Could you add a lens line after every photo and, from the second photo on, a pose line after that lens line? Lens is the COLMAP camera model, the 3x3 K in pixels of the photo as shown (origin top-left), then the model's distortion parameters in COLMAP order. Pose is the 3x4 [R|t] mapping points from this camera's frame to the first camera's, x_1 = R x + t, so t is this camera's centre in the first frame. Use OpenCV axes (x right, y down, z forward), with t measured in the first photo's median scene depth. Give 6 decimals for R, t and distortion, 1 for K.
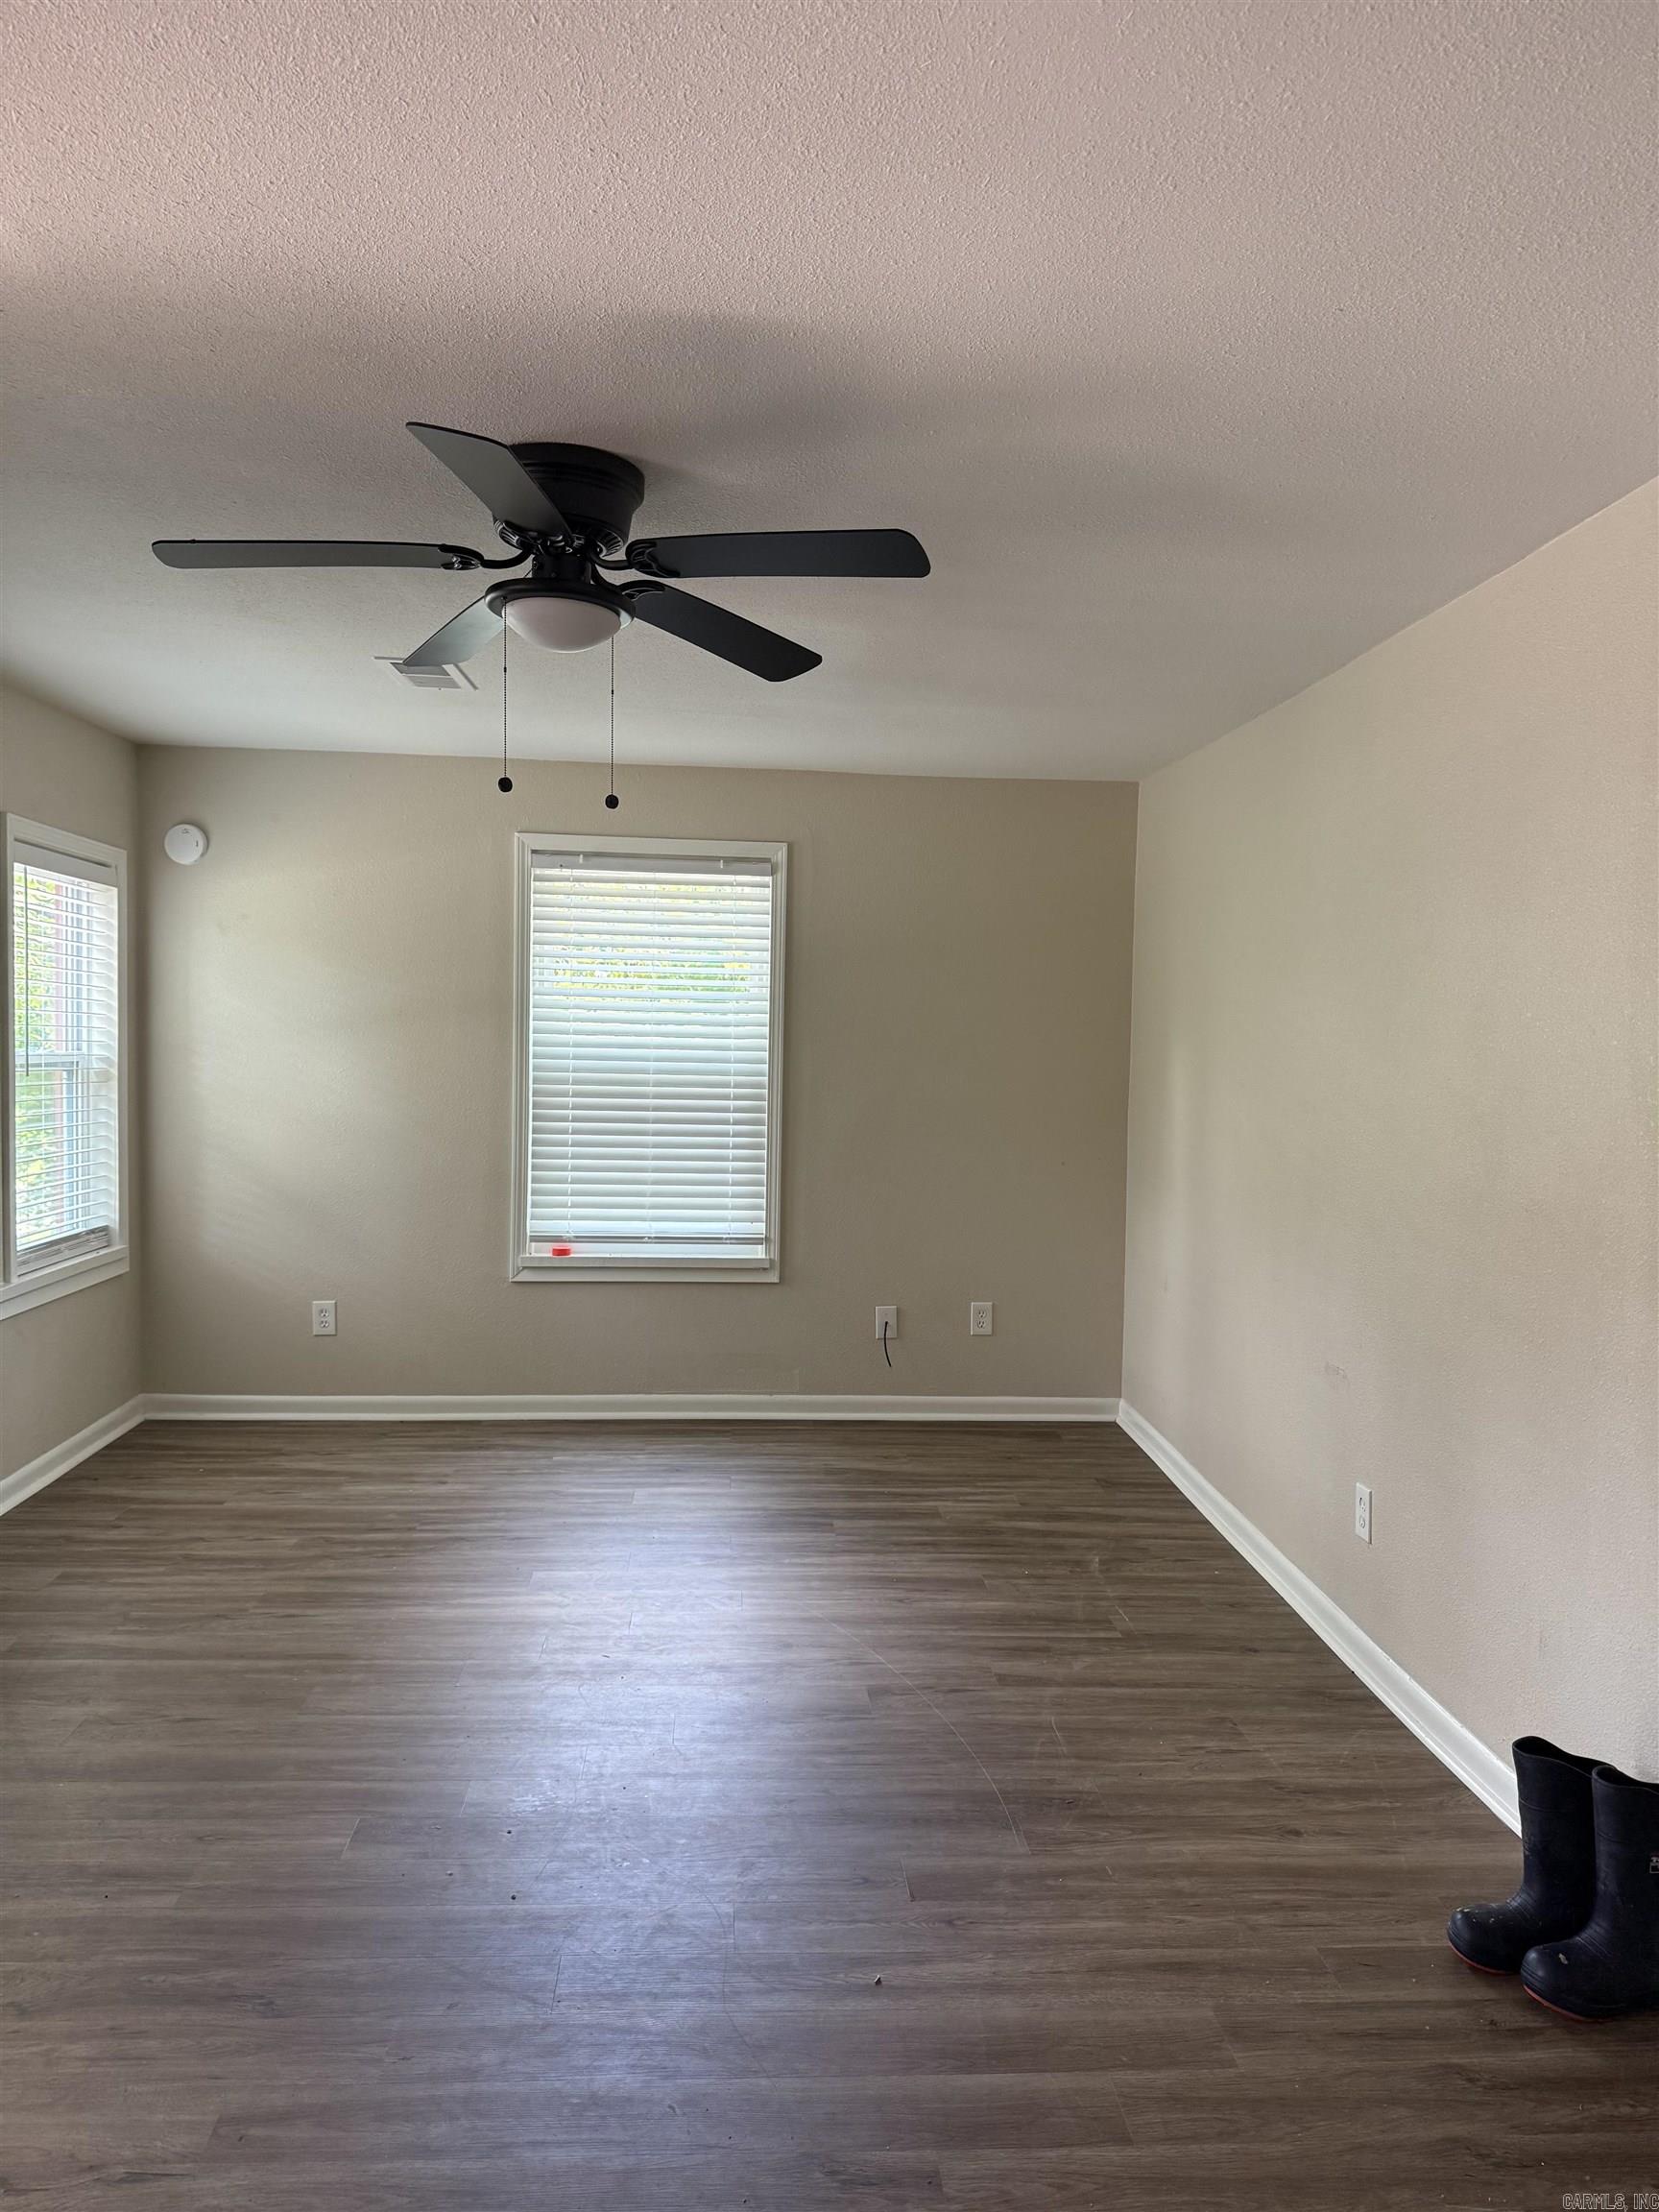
lens RADIAL K [[1546.5, 0, 829.5], [0, 1546.5, 1106.0], [0, 0, 1]] dist [0.124775, -0.180135]
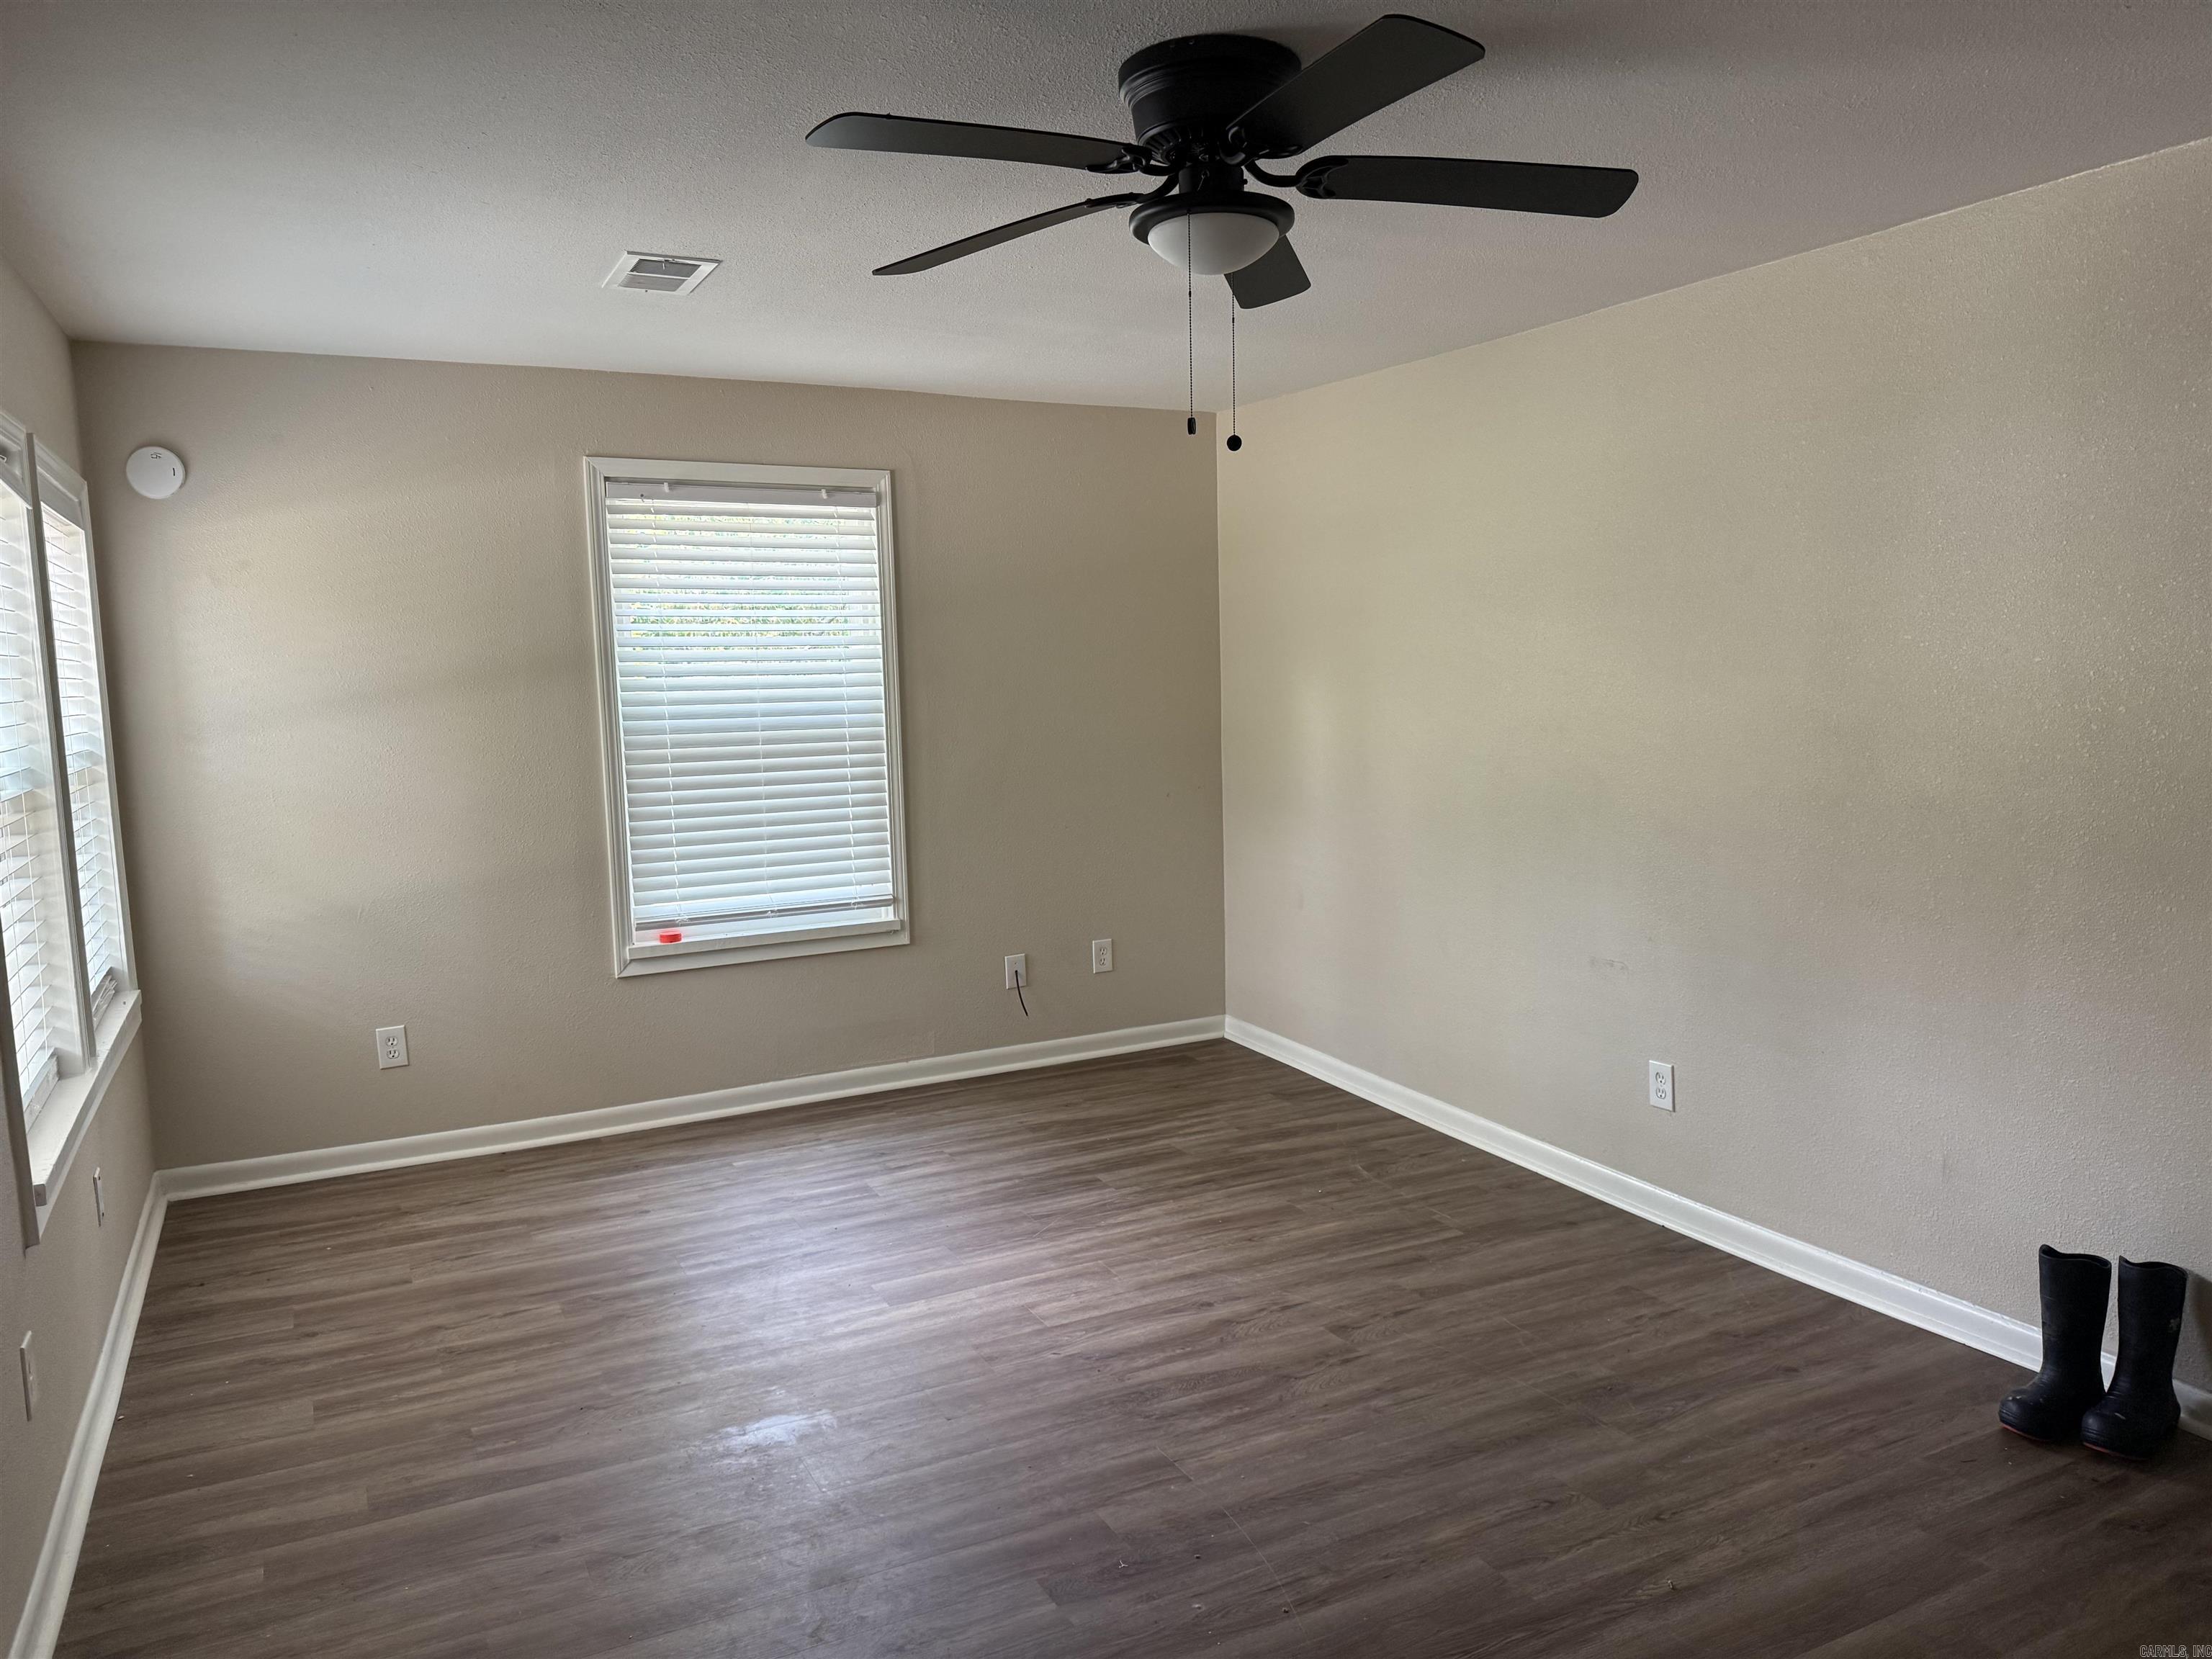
lens RADIAL K [[1546.5, 0, 1110.0], [0, 1546.5, 840.8], [0, 0, 1]] dist [0.124775, -0.180135]
pose [[0.917925, -0.088875, 0.386670, -0.286931], [0.060150, 0.994496, 0.085790, -0.022859], [-0.392167, -0.055491, 0.918219, 0.088027]]
